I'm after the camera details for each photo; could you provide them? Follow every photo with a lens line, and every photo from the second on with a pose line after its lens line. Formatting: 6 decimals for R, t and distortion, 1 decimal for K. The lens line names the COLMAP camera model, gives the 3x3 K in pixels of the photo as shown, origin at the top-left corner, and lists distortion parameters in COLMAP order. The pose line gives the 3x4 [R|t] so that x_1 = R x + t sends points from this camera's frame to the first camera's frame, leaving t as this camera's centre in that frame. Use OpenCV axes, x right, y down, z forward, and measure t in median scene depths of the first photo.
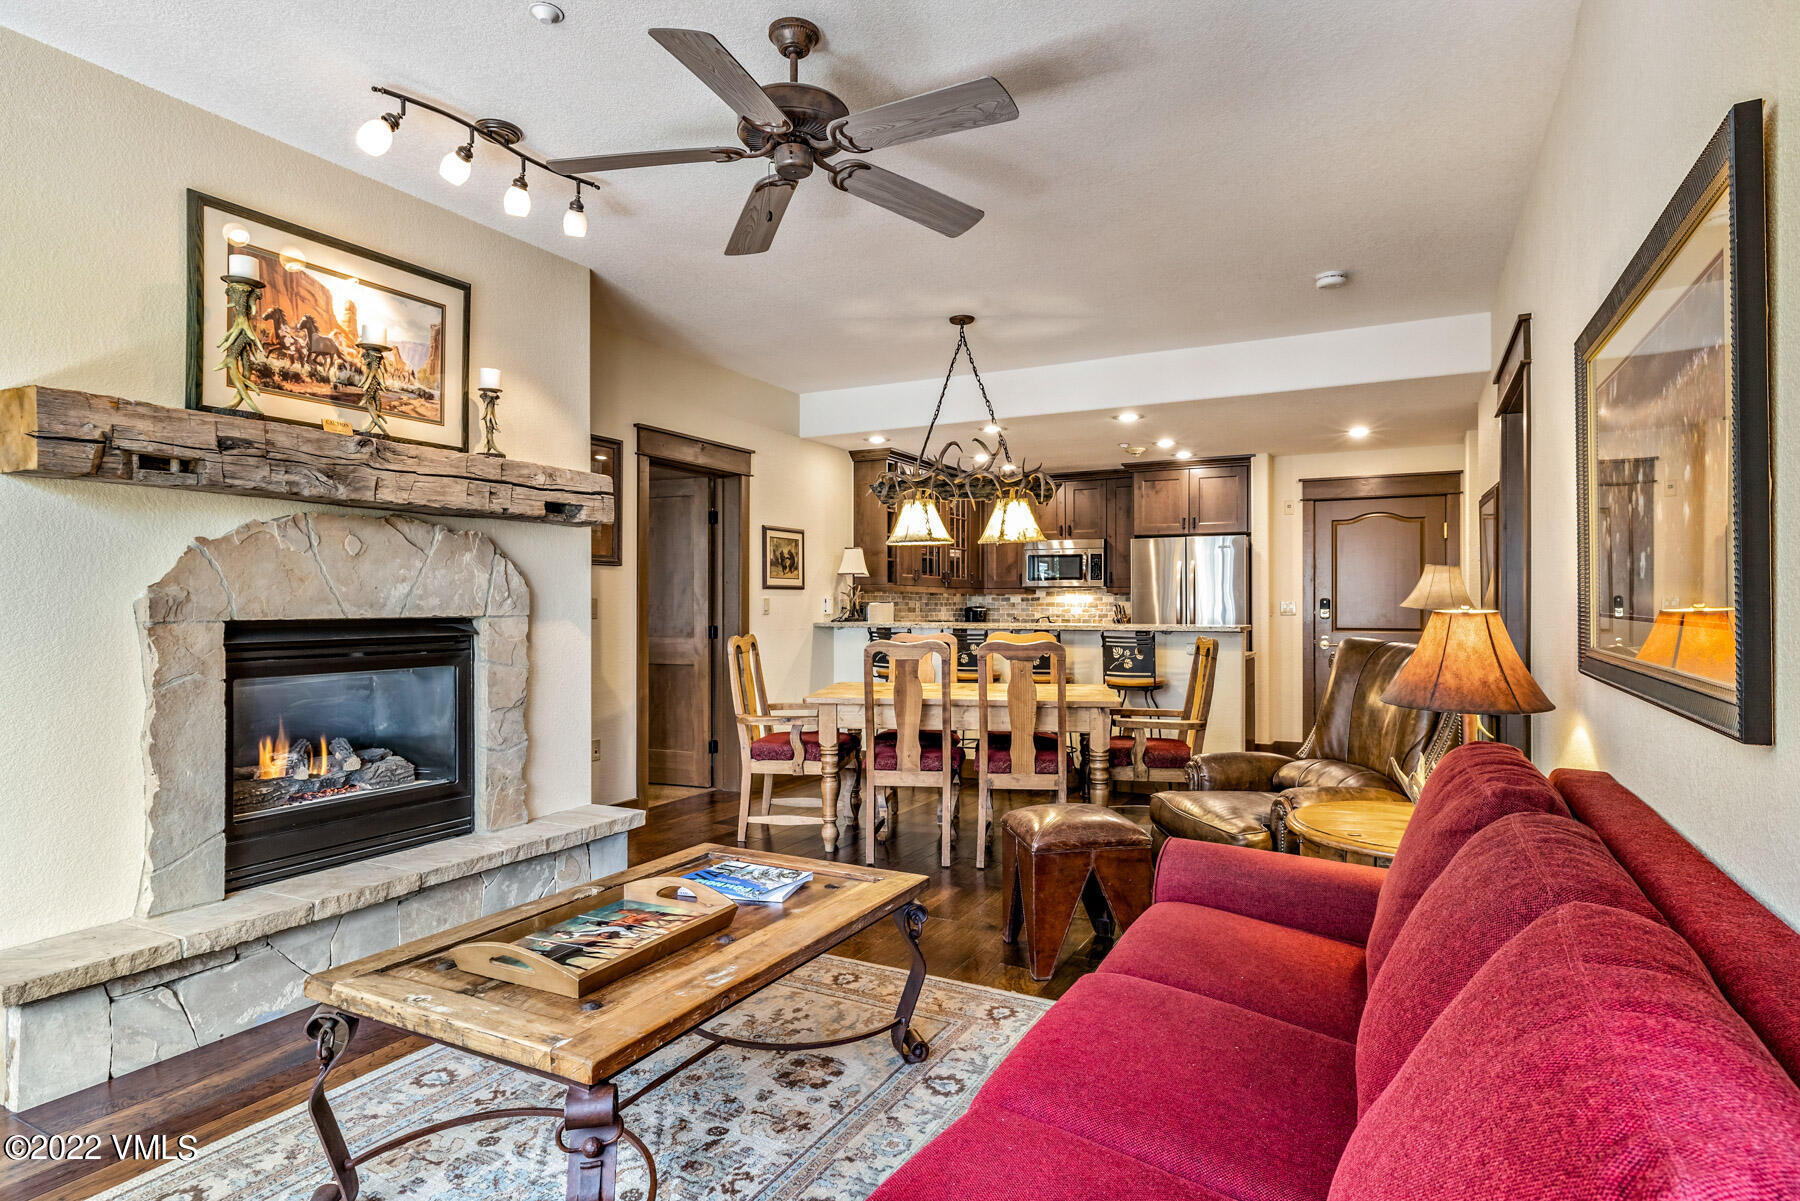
lens RADIAL K [[969.5, 0, 899.4], [0, 969.5, 602.7], [0, 0, 1]] dist [0.001552, 0.000997]
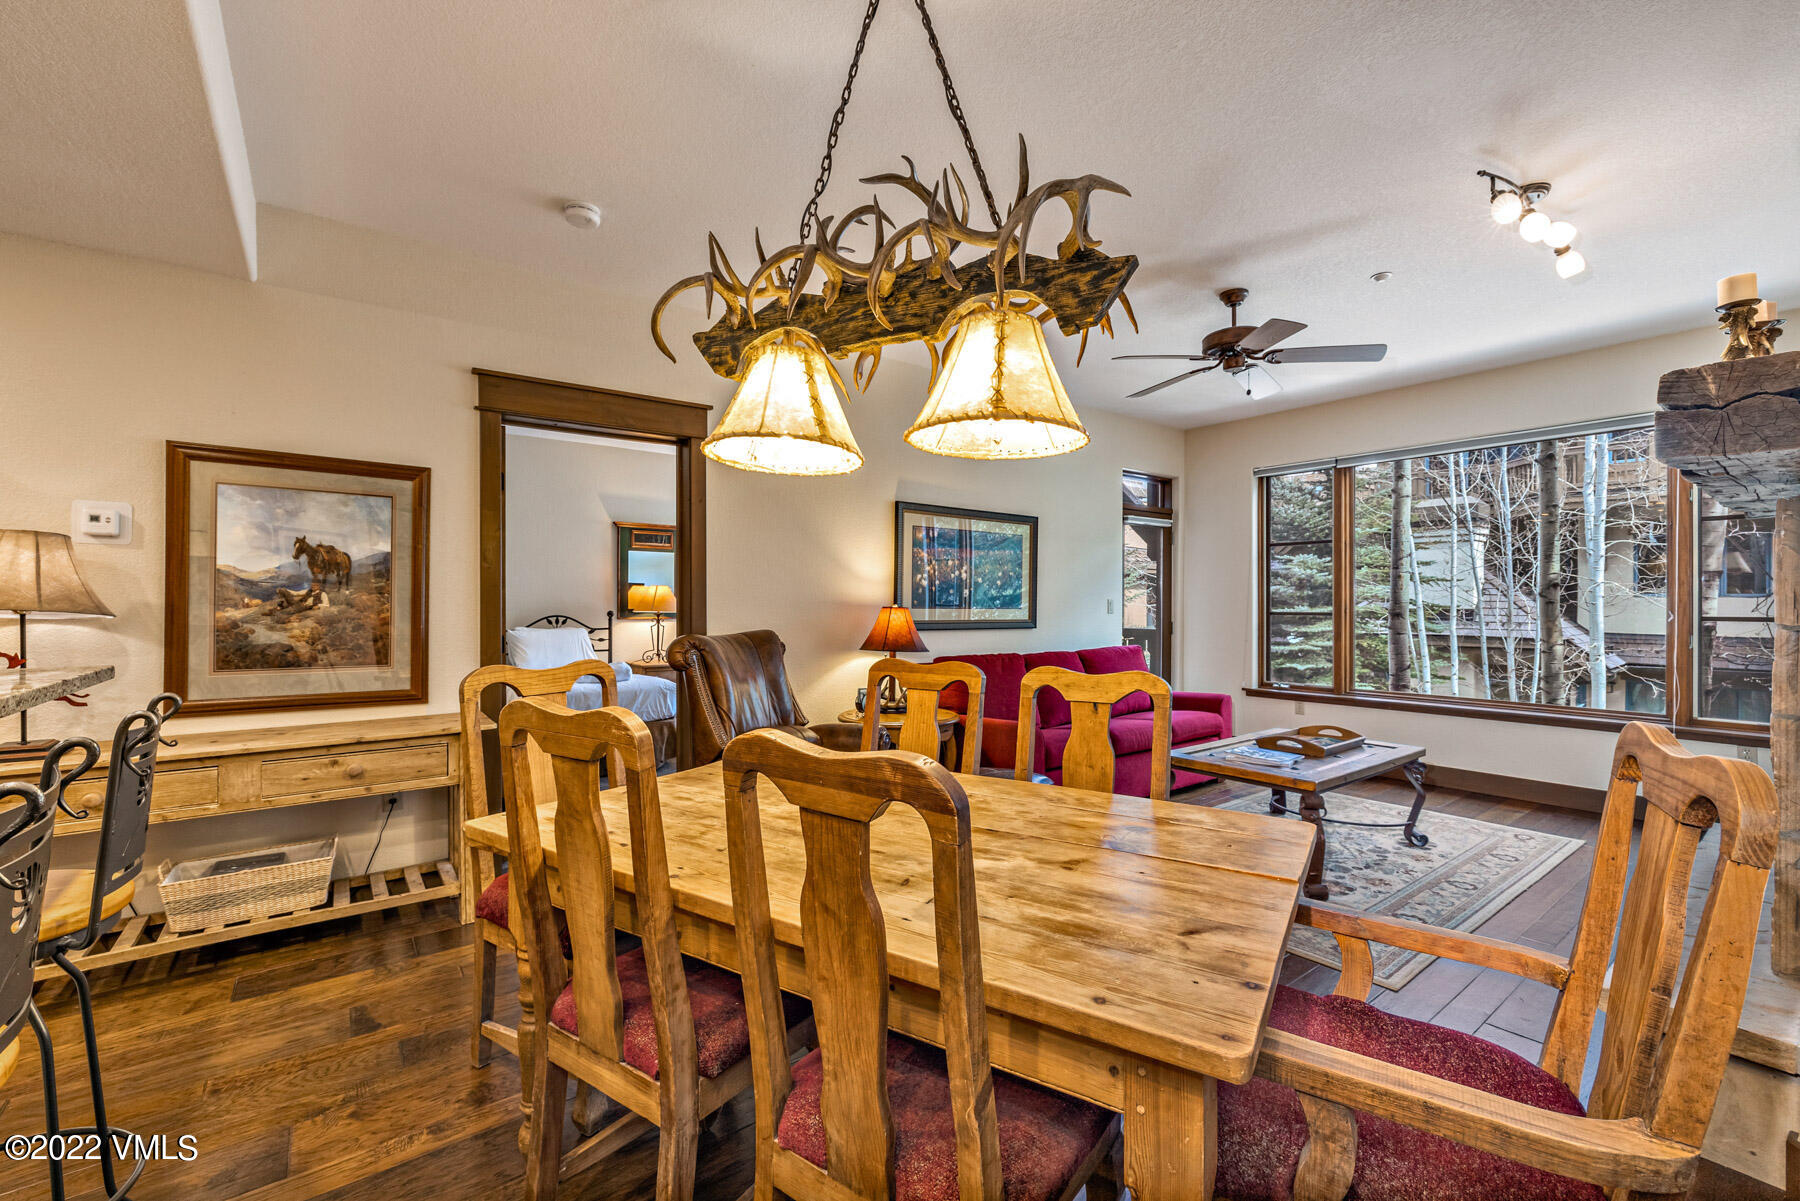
lens RADIAL K [[751.9, 0, 905.8], [0, 751.9, 604.2], [0, 0, 1]] dist [0.003902, -0.000985]
pose [[-0.908618, -0.004121, 0.417608, -0.106012], [-0.003066, 0.999990, 0.003196, -0.003296], [-0.417617, 0.001623, -0.908622, 1.963524]]
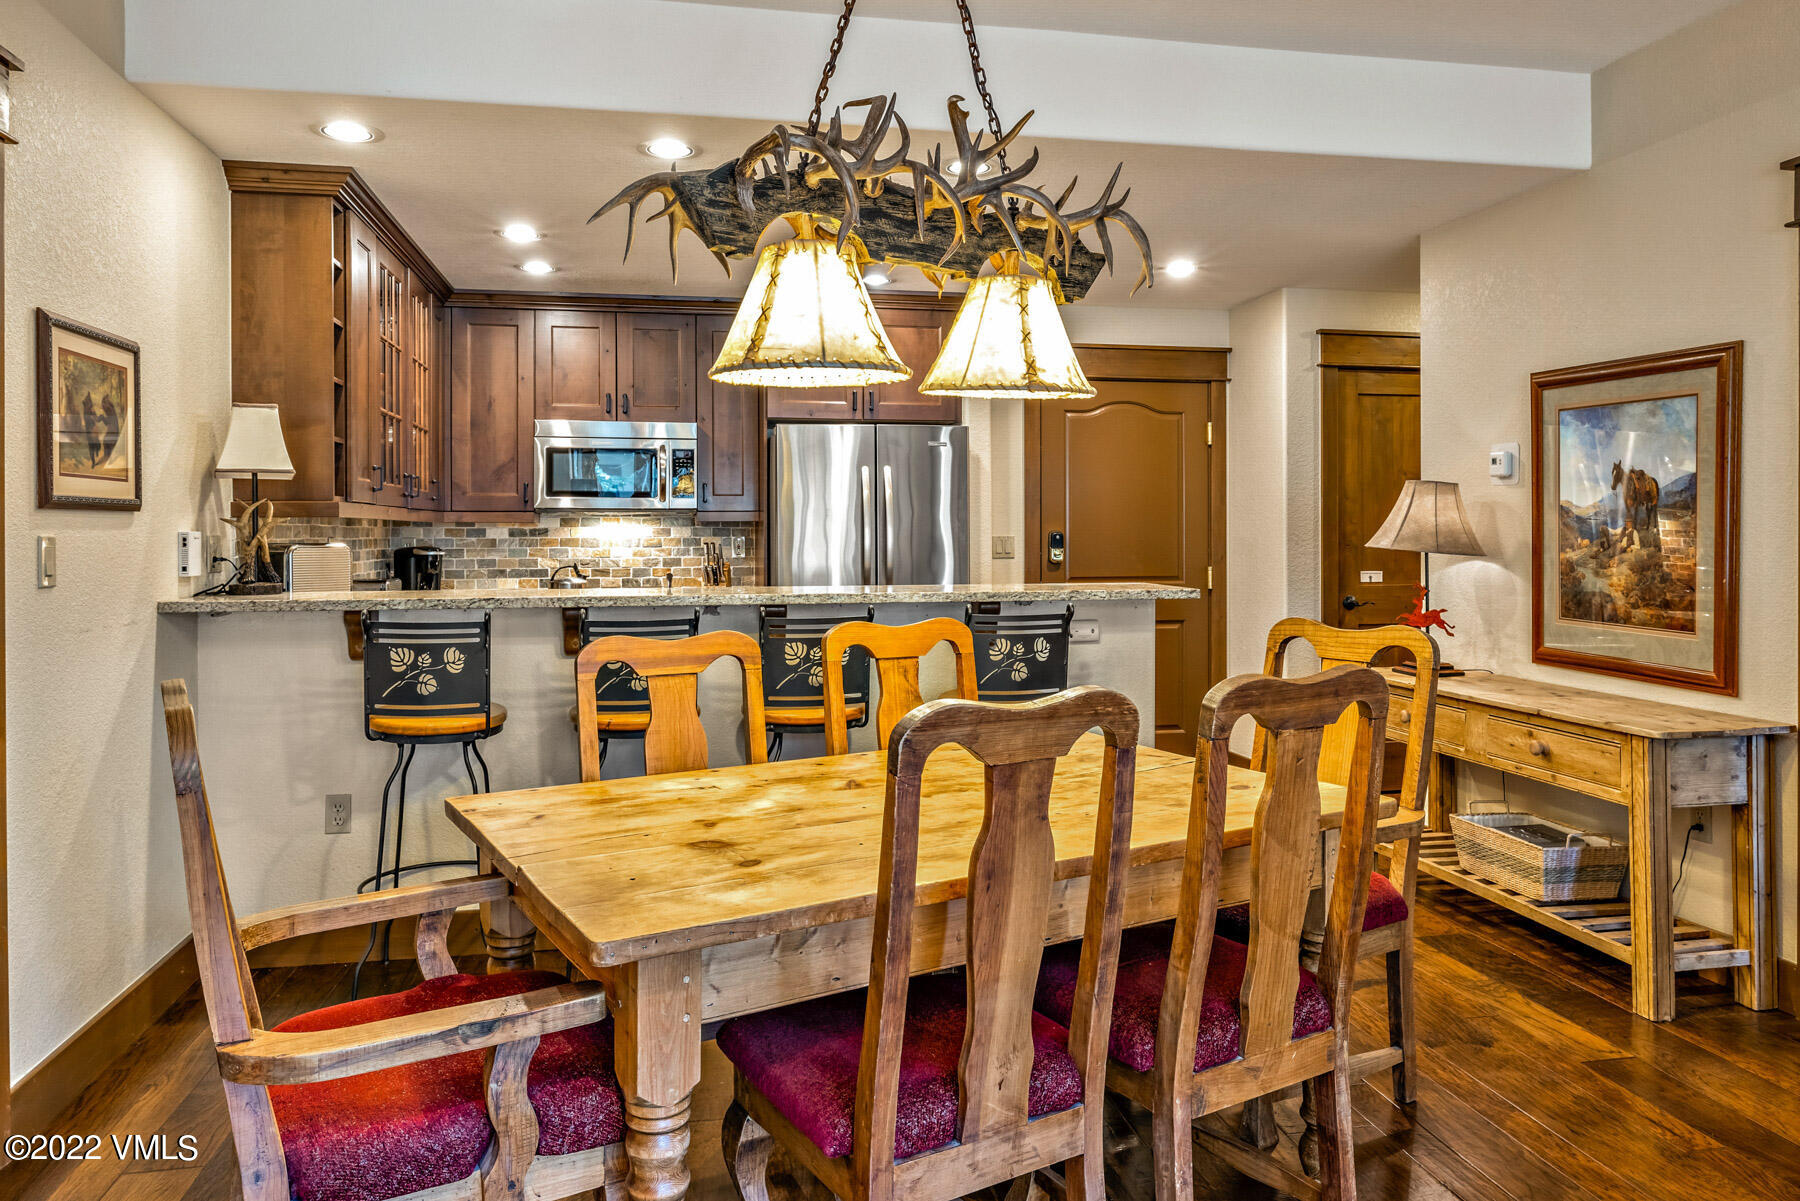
lens RADIAL K [[1230.3, 0, 912.8], [0, 1230.3, 527.3], [0, 0, 1]] dist [-0.013614, 0.003097]
pose [[0.776080, -0.000183, 0.630635, -0.335198], [0.001064, 0.999999, -0.001019, -0.014749], [-0.630634, 0.001461, 0.776079, 0.991950]]
